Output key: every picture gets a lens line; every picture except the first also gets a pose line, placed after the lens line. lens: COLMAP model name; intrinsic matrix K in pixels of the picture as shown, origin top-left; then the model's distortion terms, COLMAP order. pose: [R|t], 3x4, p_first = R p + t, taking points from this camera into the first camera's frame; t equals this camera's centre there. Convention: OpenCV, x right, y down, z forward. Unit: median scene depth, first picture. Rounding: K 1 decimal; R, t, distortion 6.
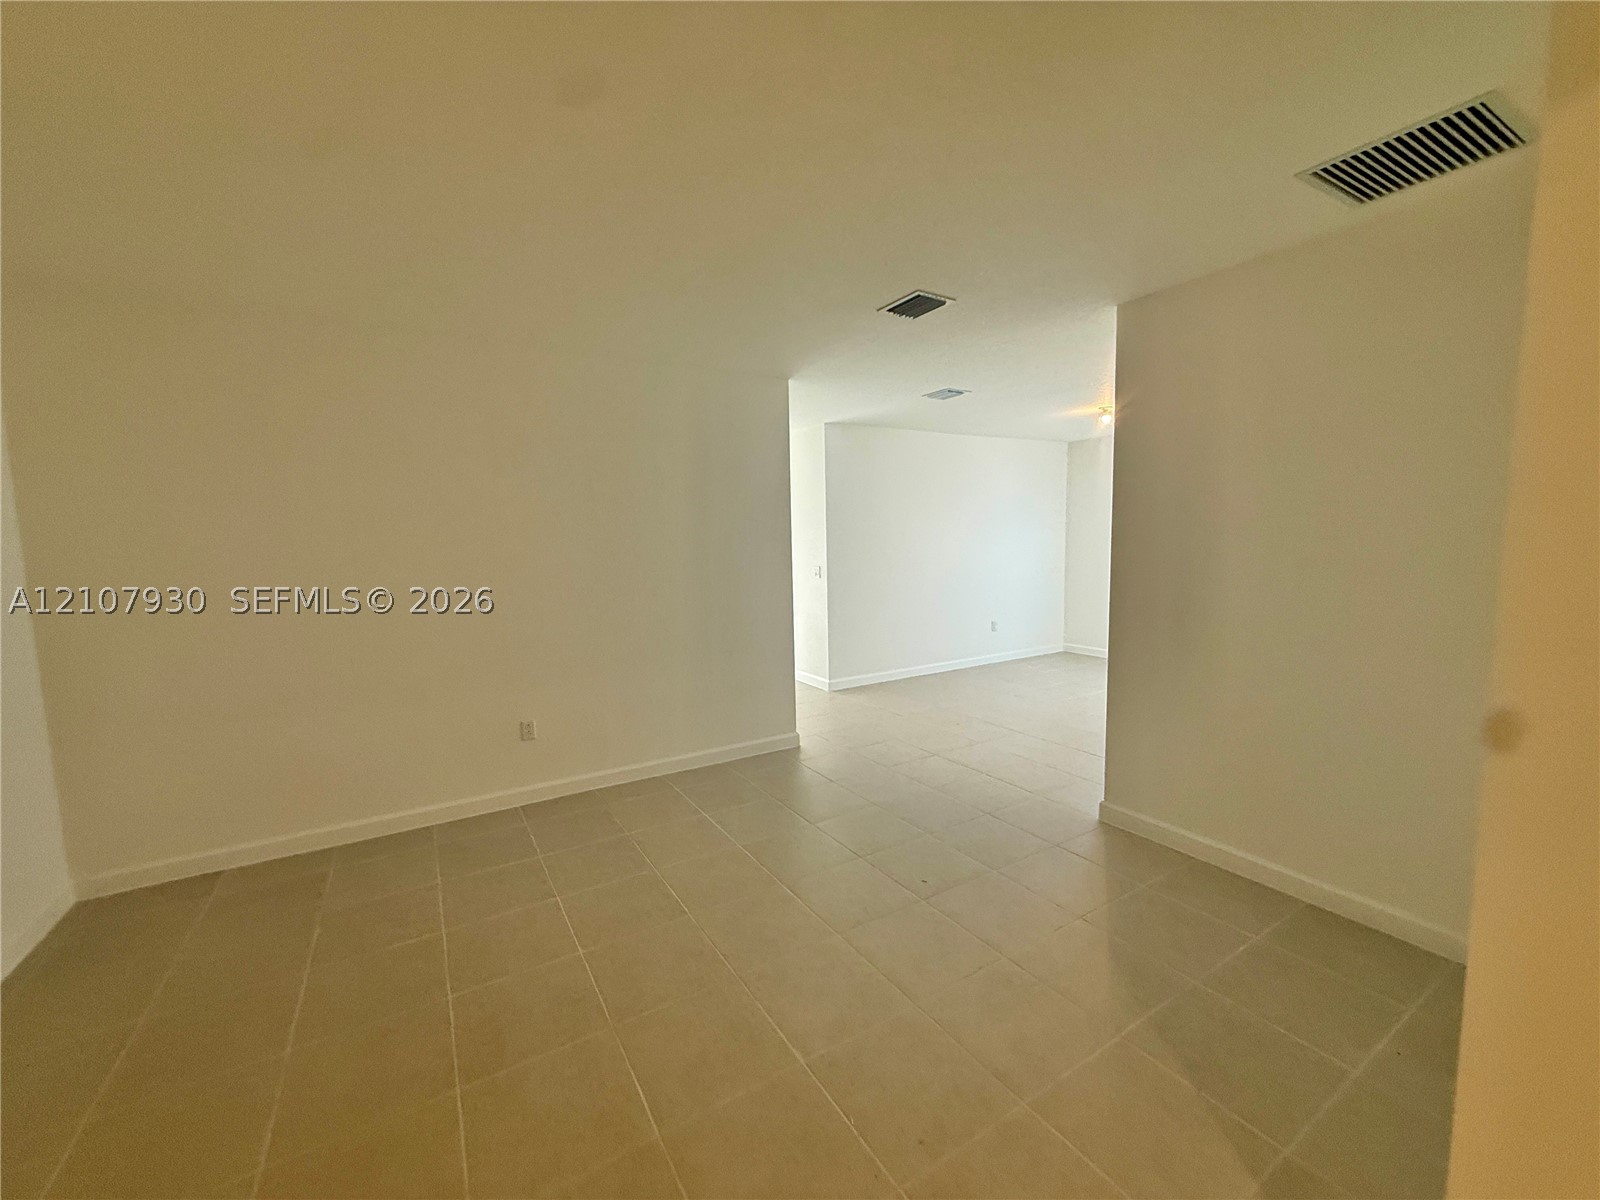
lens RADIAL K [[639.5, 0, 795.0], [0, 639.5, 601.6], [0, 0, 1]] dist [-0.002094, 0.000729]
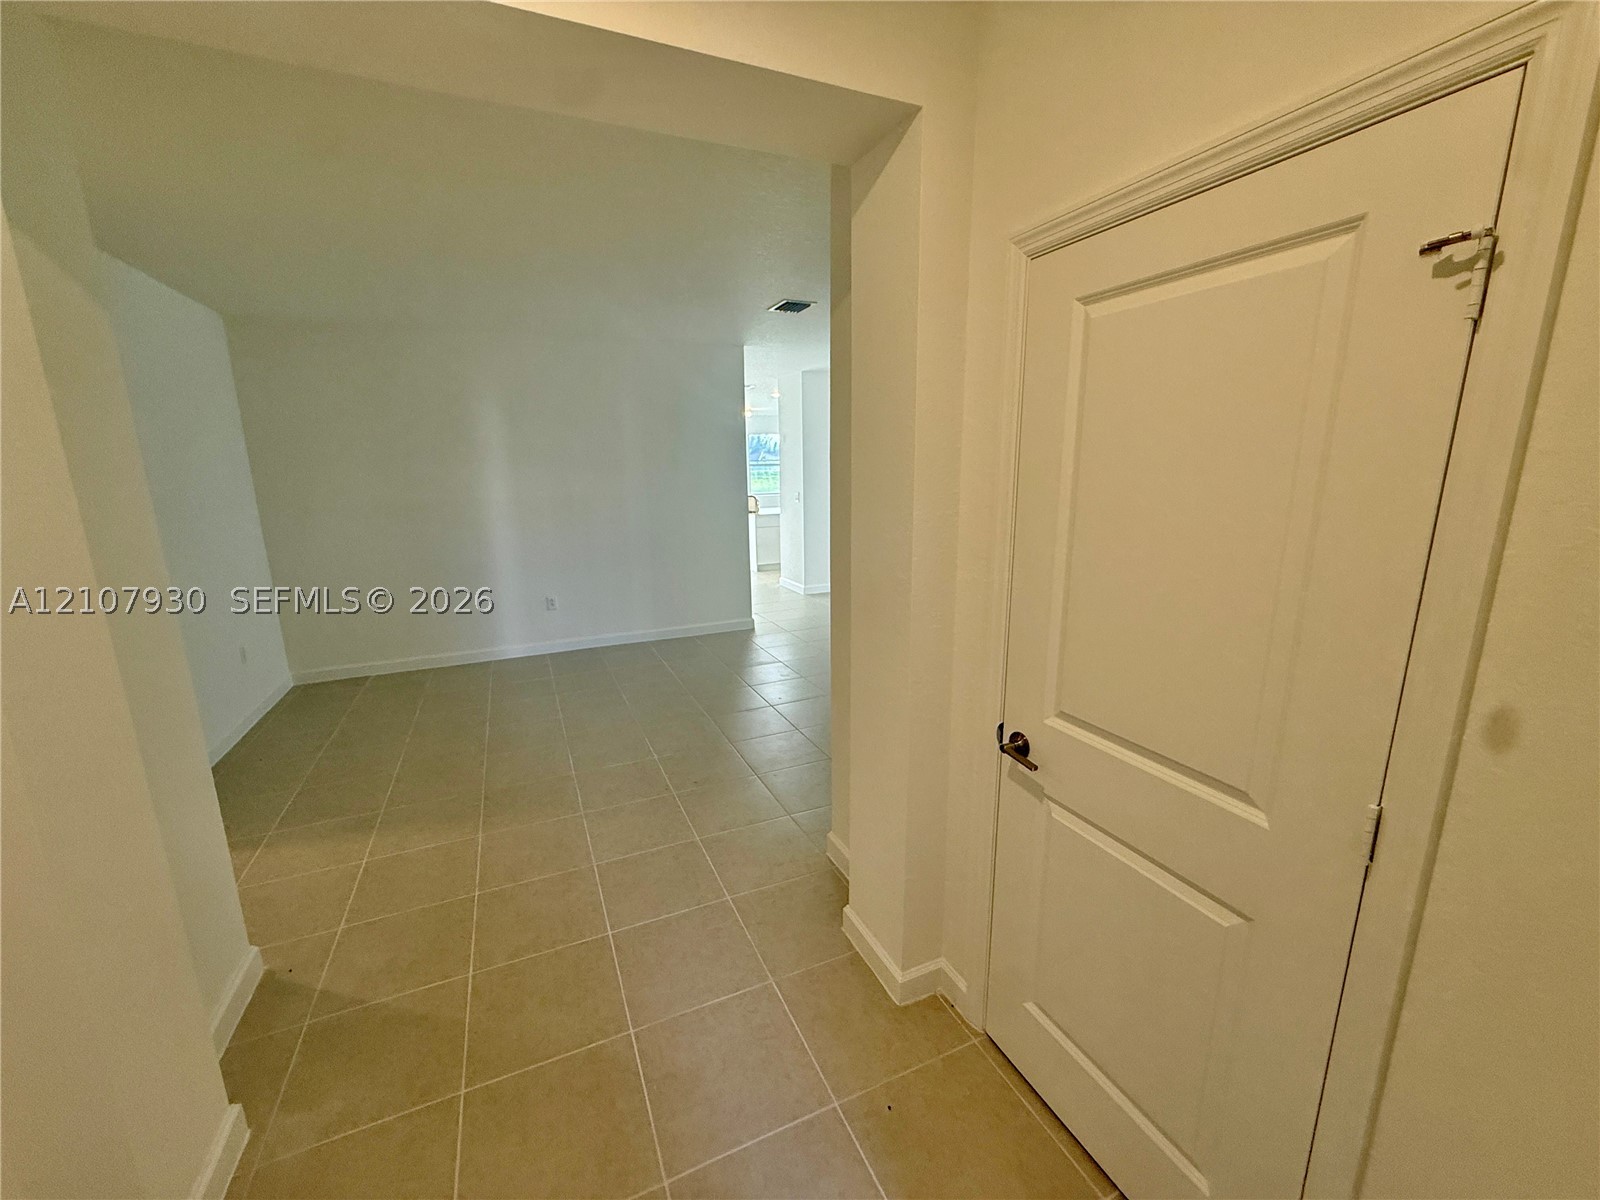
lens RADIAL K [[639.5, 0, 795.0], [0, 639.5, 601.6], [0, 0, 1]] dist [-0.002094, 0.000729]
pose [[0.992346, 0.027080, -0.120483, 0.371651], [-0.012617, 0.992788, 0.119219, 0.014045], [0.122842, -0.116786, 0.985531, -0.446247]]
